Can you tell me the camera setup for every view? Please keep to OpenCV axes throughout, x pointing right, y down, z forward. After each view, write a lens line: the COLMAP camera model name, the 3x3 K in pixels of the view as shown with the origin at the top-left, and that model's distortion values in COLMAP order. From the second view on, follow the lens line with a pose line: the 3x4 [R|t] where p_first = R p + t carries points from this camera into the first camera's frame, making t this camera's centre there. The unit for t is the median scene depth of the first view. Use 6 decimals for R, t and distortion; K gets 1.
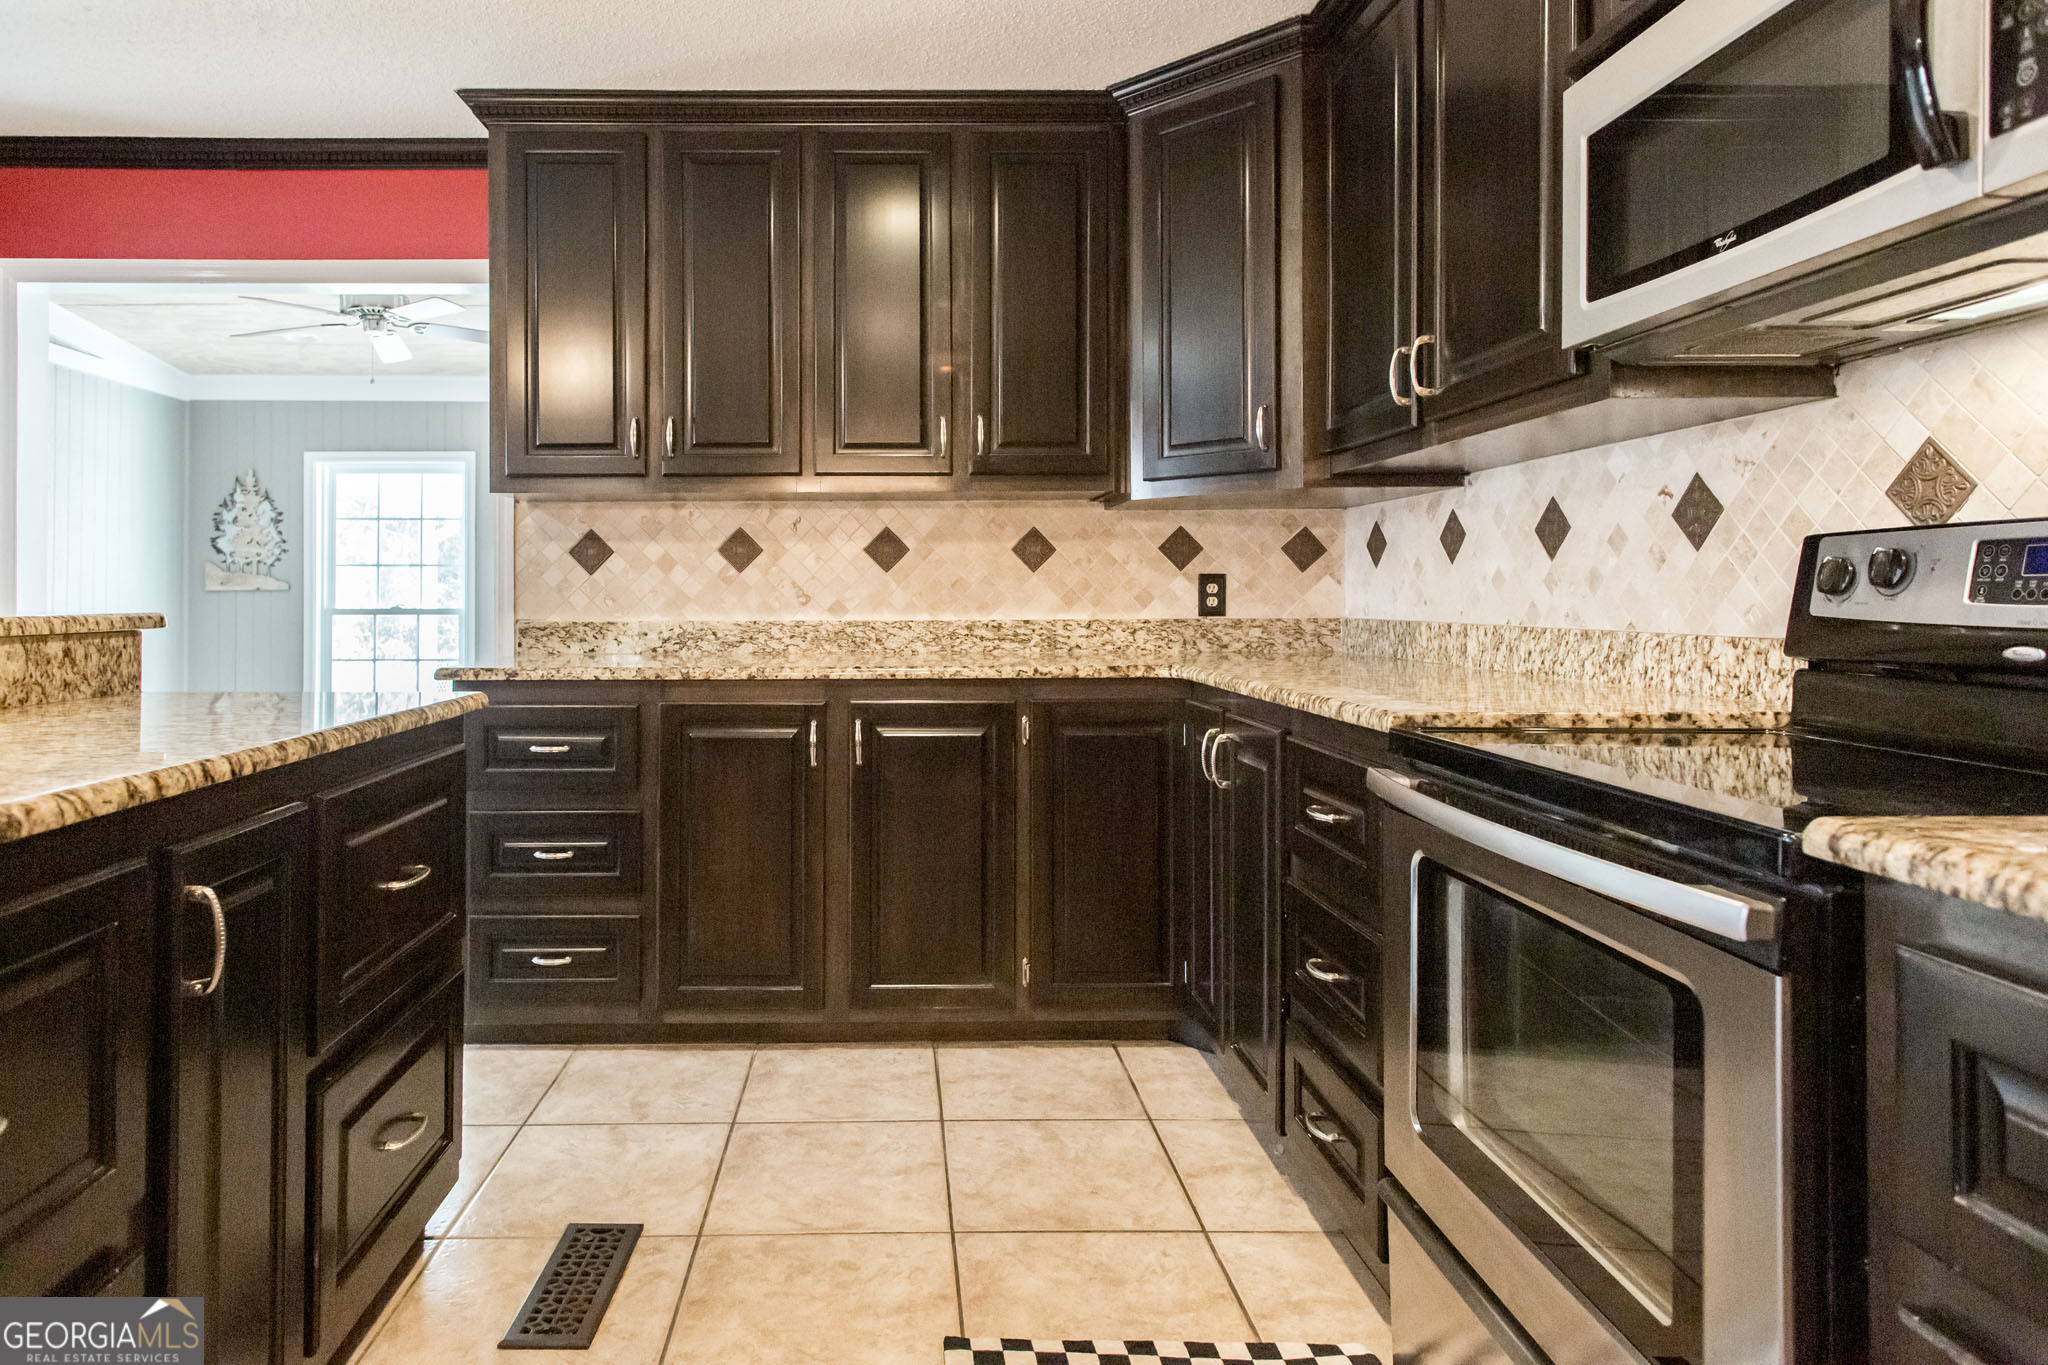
lens RADIAL K [[1175.4, 0, 925.4], [0, 1175.4, 616.5], [0, 0, 1]] dist [0.019152, -0.002466]
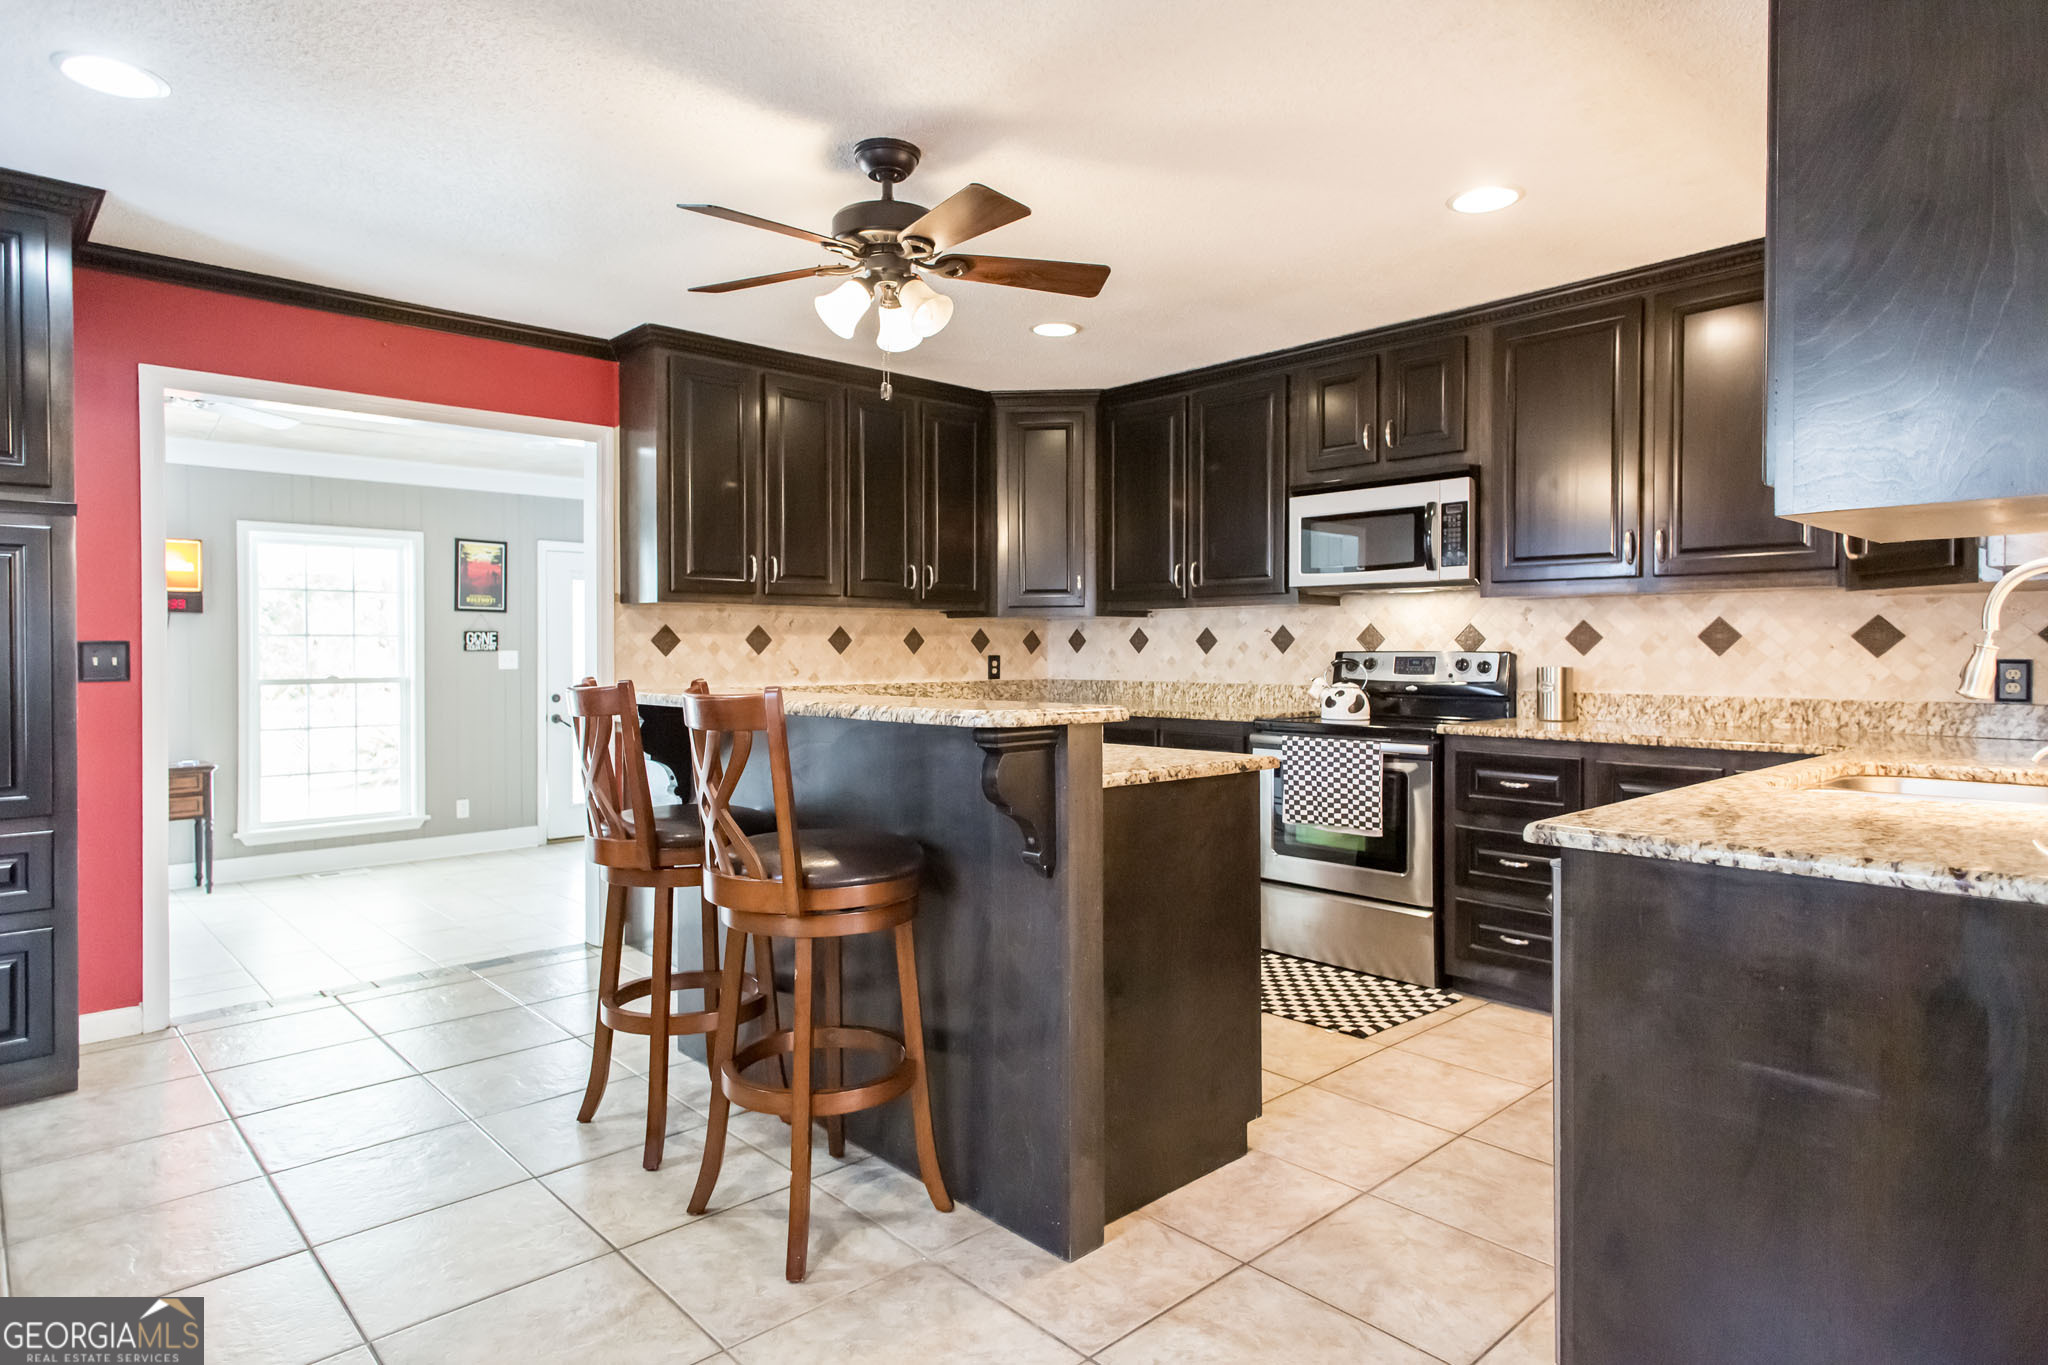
lens RADIAL K [[1175.4, 0, 1013.5], [0, 1175.4, 675.5], [0, 0, 1]] dist [0.019152, -0.002466]
pose [[0.735494, -0.012415, 0.677418, -0.936228], [0.010604, 0.999921, 0.006812, -0.017570], [-0.677449, 0.002173, 0.735567, -0.323076]]
